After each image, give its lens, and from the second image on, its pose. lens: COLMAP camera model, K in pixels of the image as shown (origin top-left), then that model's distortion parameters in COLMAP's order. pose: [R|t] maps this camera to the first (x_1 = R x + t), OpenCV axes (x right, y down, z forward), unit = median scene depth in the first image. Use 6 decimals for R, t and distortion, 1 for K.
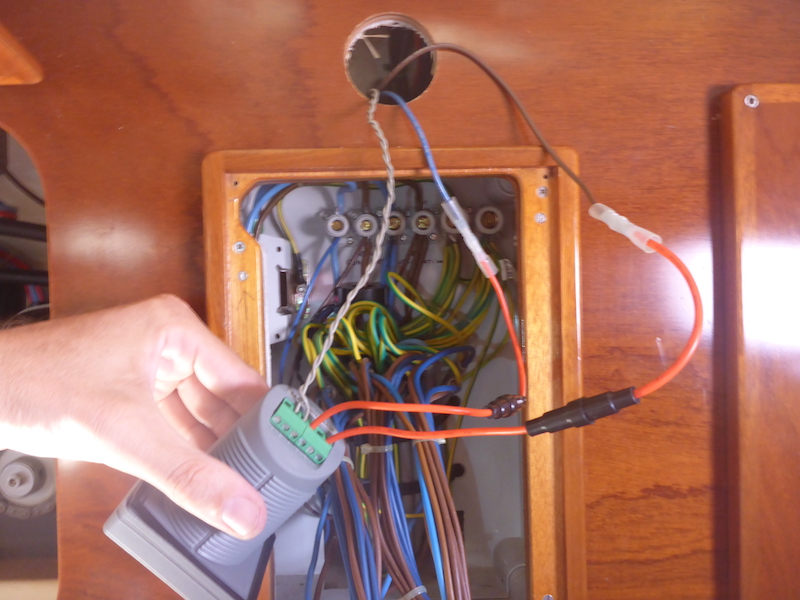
lens RADIAL K [[692.2, 0, 403.8], [0, 692.2, 299.7], [0, 0, 1]] dist [-0.011250, 0.006251]
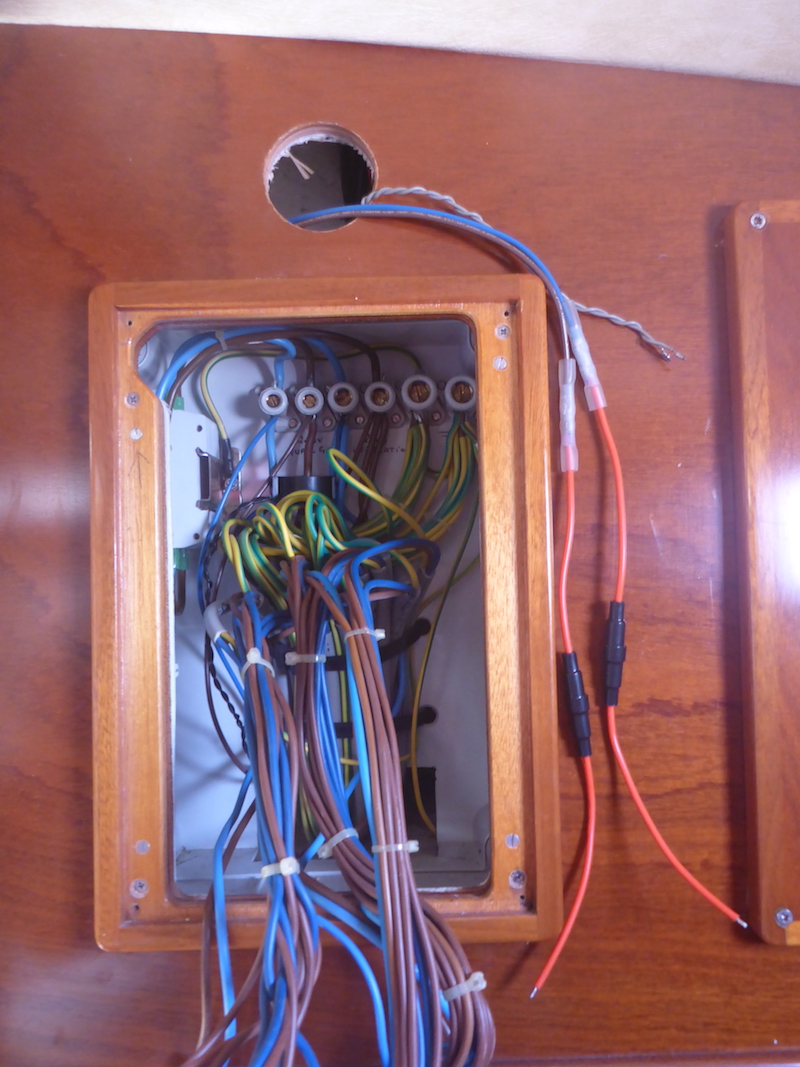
lens RADIAL K [[923.2, 0, 400.3], [0, 923.2, 528.1], [0, 0, 1]] dist [-0.011250, 0.006251]
pose [[0.999611, -0.000345, -0.027904, 0.107192], [-0.001252, 0.998363, -0.057182, 0.133953], [0.027878, 0.057194, 0.997974, -0.075871]]
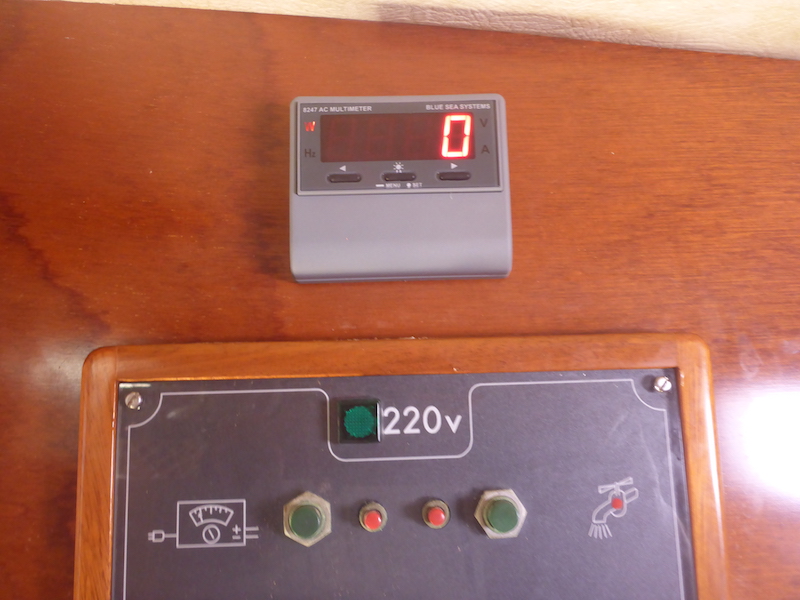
lens RADIAL K [[692.2, 0, 401.6], [0, 692.2, 294.9], [0, 0, 1]] dist [-0.011250, 0.006251]
pose [[0.999926, -0.002526, -0.011901, -0.007805], [0.000695, 0.988467, -0.151435, -0.159142], [0.012147, 0.151416, 0.988396, 0.379867]]
